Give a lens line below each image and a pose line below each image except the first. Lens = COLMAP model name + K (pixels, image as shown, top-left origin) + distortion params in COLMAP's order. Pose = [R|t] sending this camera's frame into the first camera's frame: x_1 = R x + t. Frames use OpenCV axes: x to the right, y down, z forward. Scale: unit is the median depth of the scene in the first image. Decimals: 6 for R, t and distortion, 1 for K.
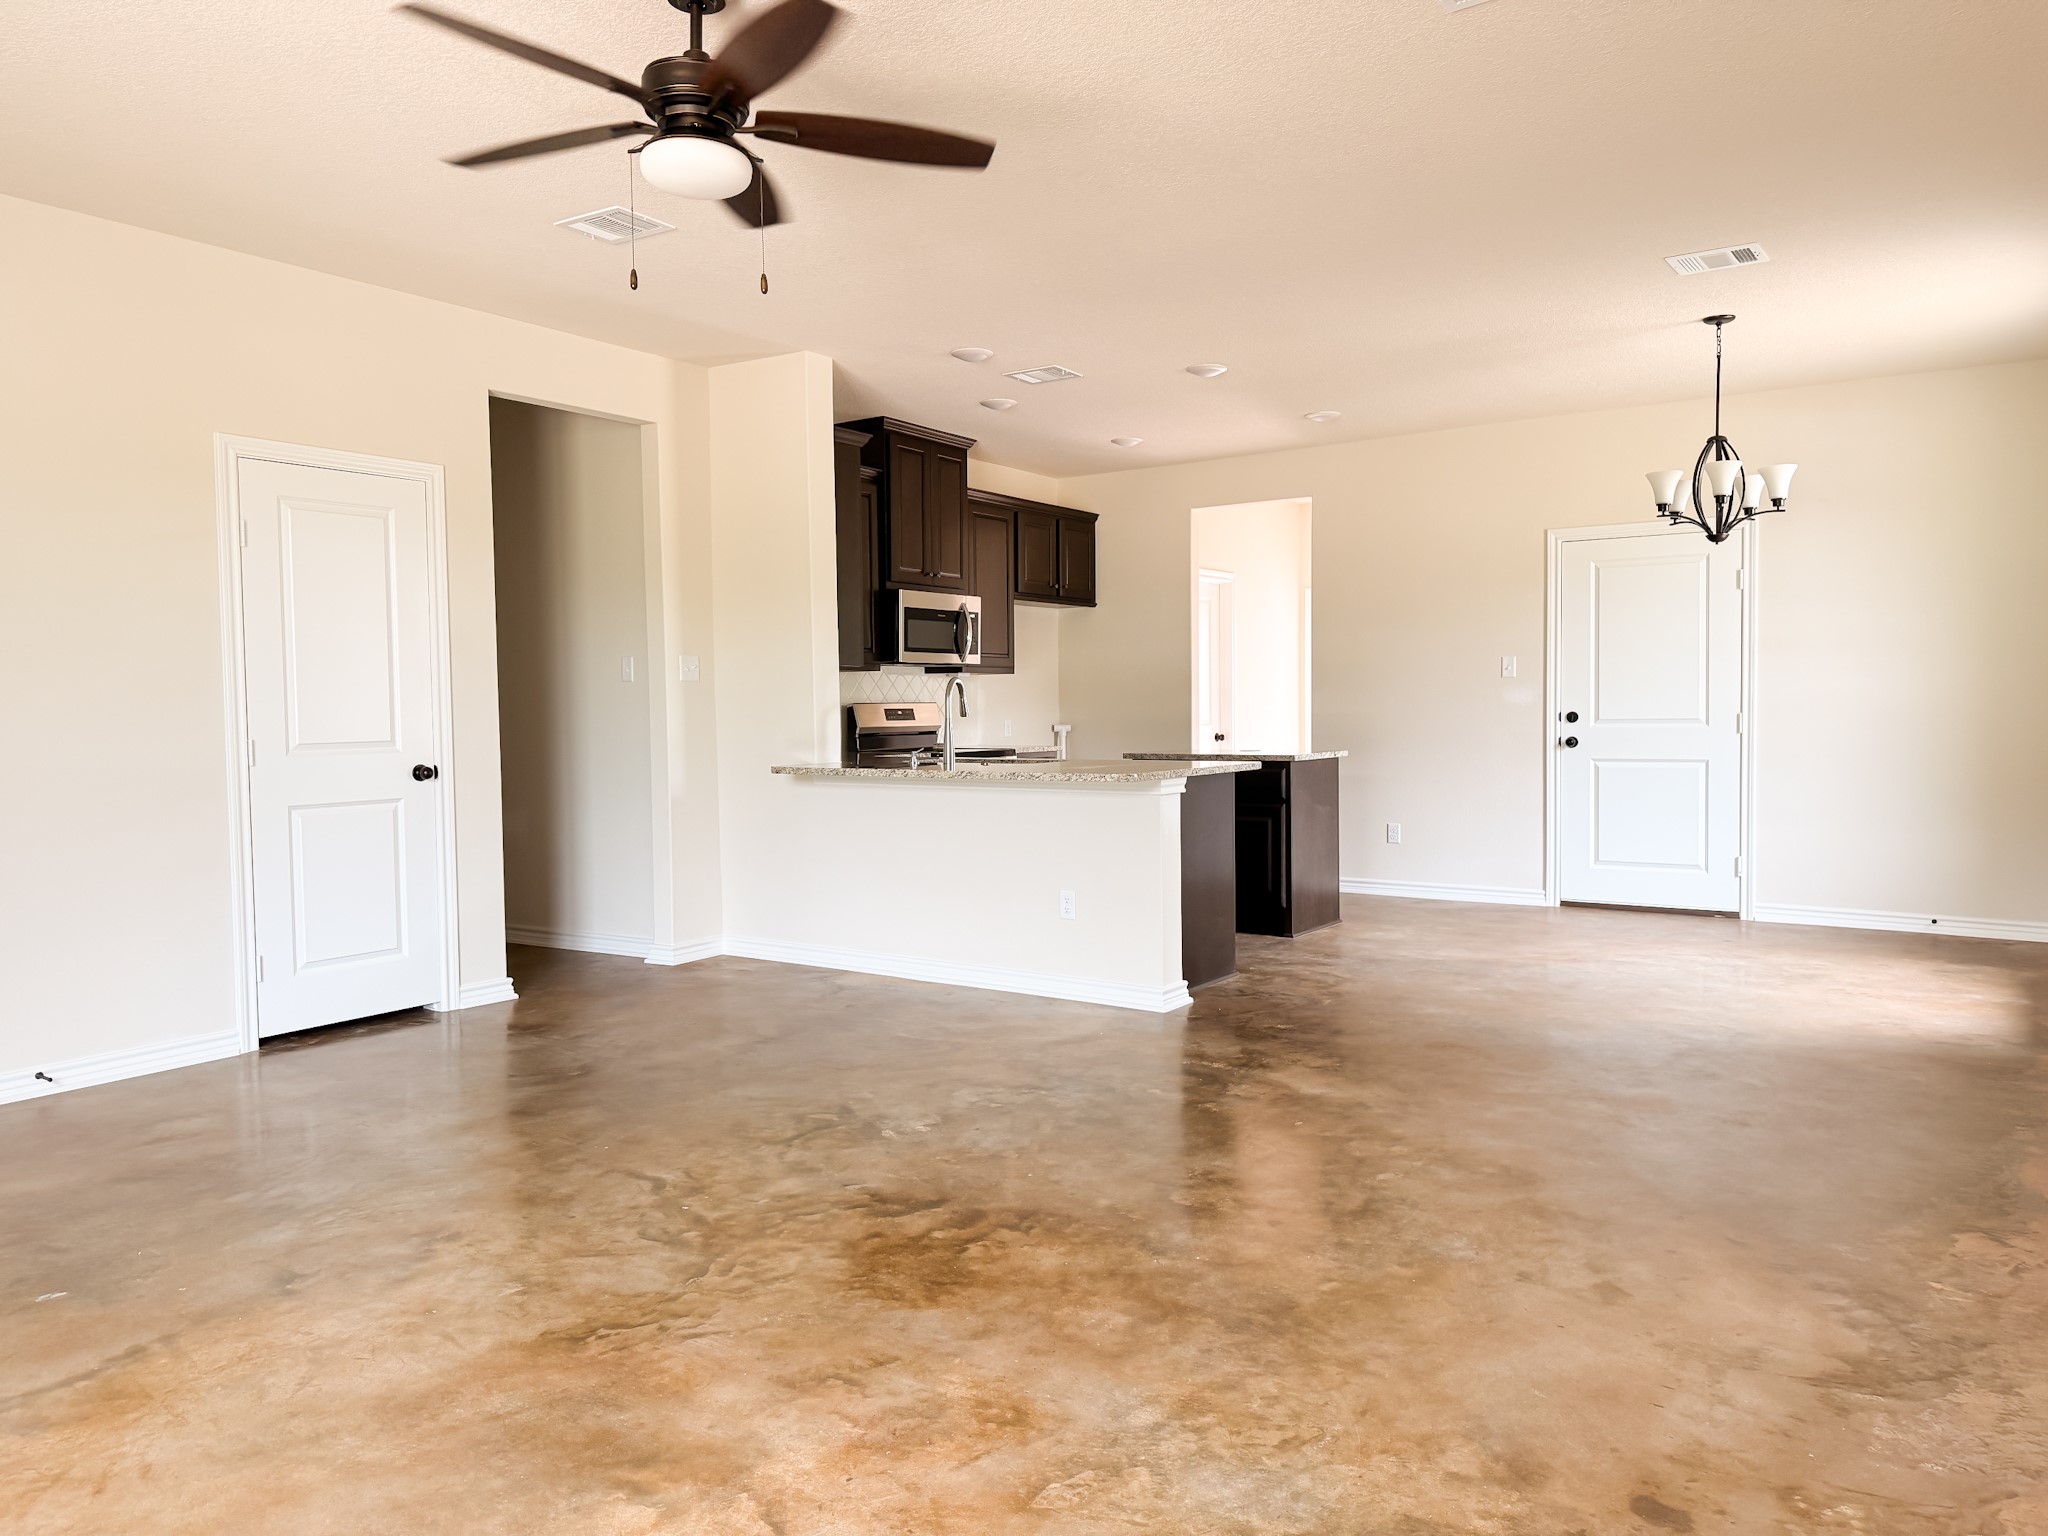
lens RADIAL K [[1442.7, 0, 1010.6], [0, 1442.7, 769.7], [0, 0, 1]] dist [0.056758, -0.066413]
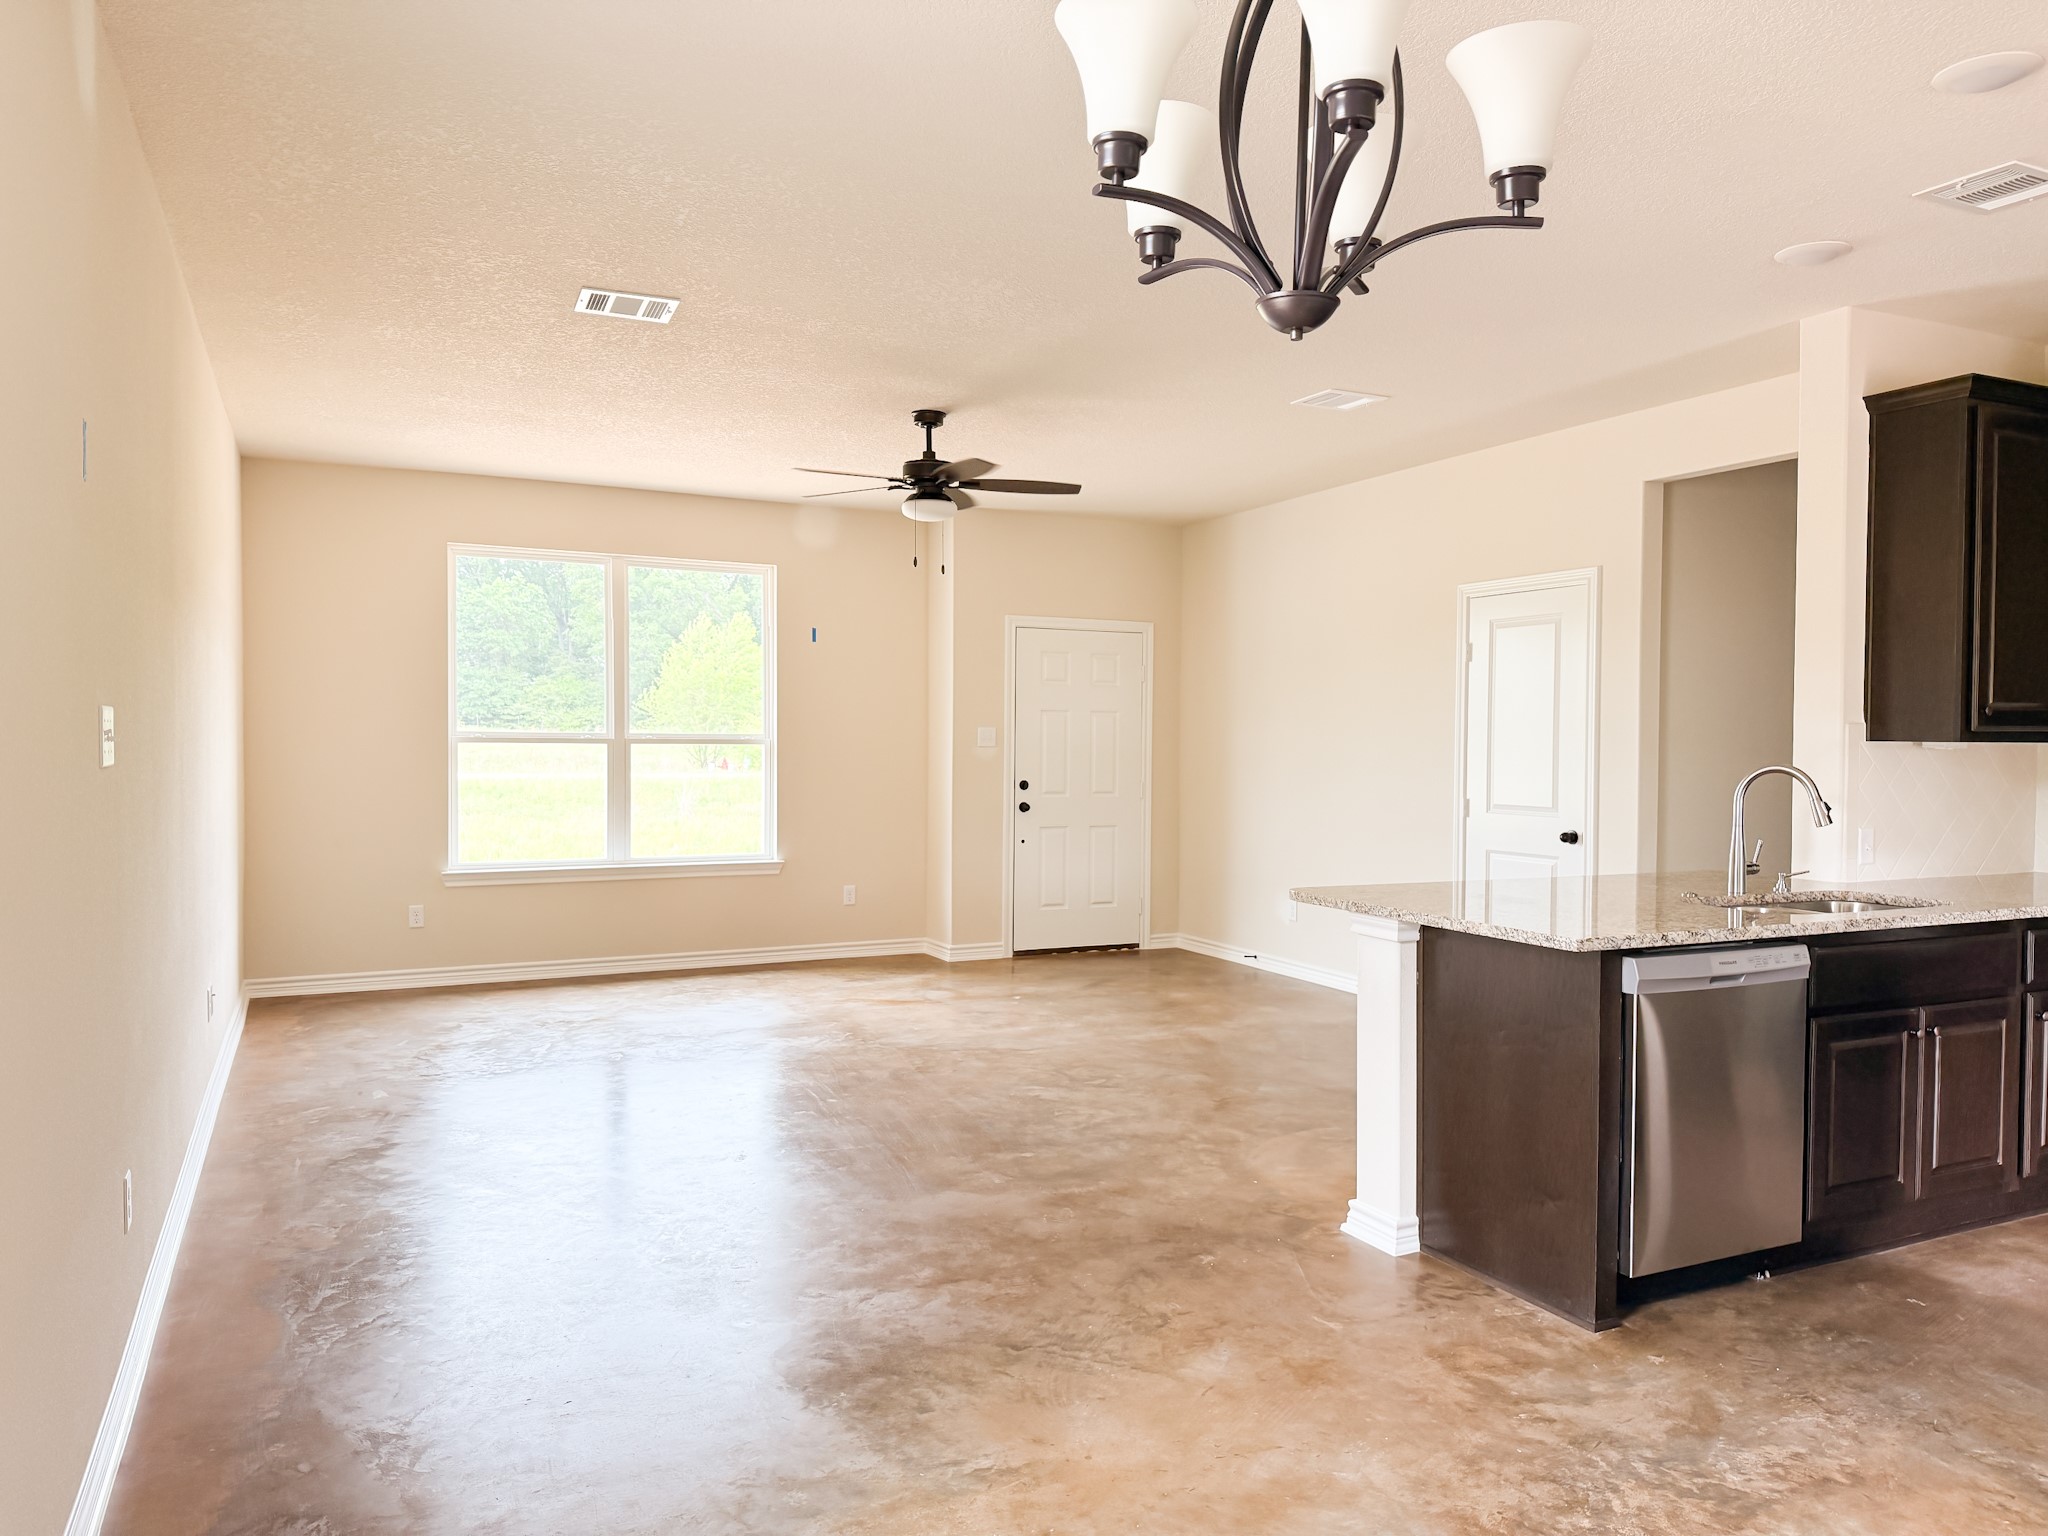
lens RADIAL K [[1442.7, 0, 1029.5], [0, 1442.7, 763.7], [0, 0, 1]] dist [0.056758, -0.066413]
pose [[-0.495857, 0.025898, -0.868018, 0.741960], [-0.042103, 0.997663, 0.053818, -0.091168], [0.867383, 0.063232, -0.493607, 1.095375]]
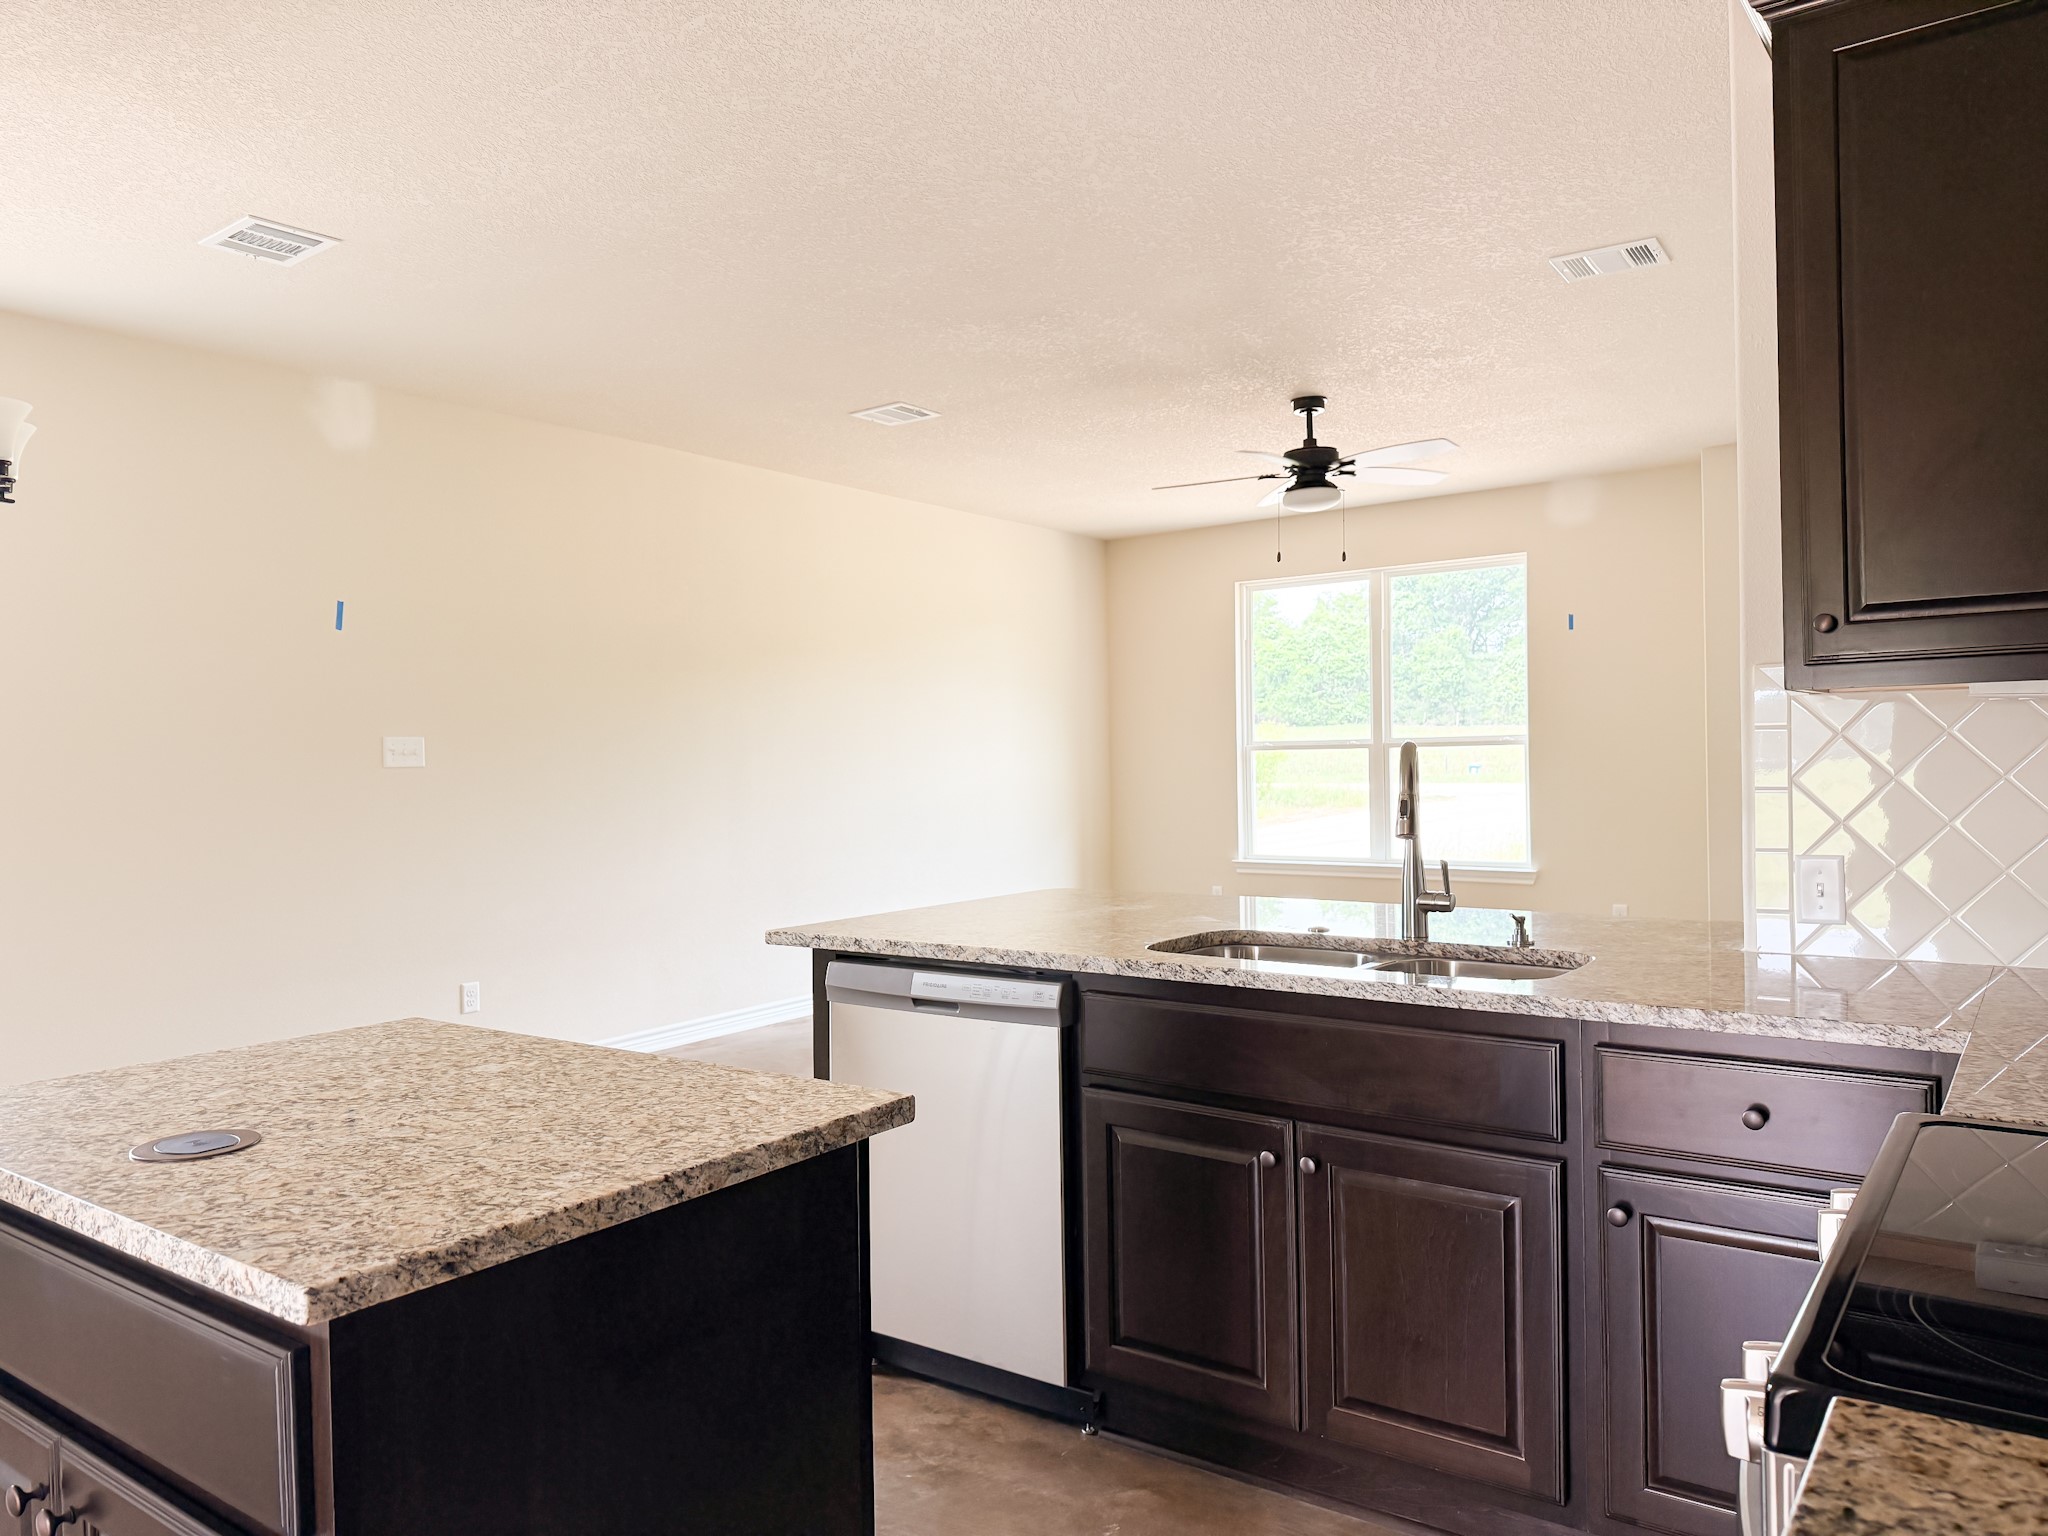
lens RADIAL K [[1442.7, 0, 1012.1], [0, 1442.7, 766.3], [0, 0, 1]] dist [0.056758, -0.066413]
pose [[-0.998919, 0.032155, 0.033578, 0.057502], [0.033883, 0.998060, 0.052226, -0.088255], [-0.031833, 0.053308, -0.998071, 1.522043]]
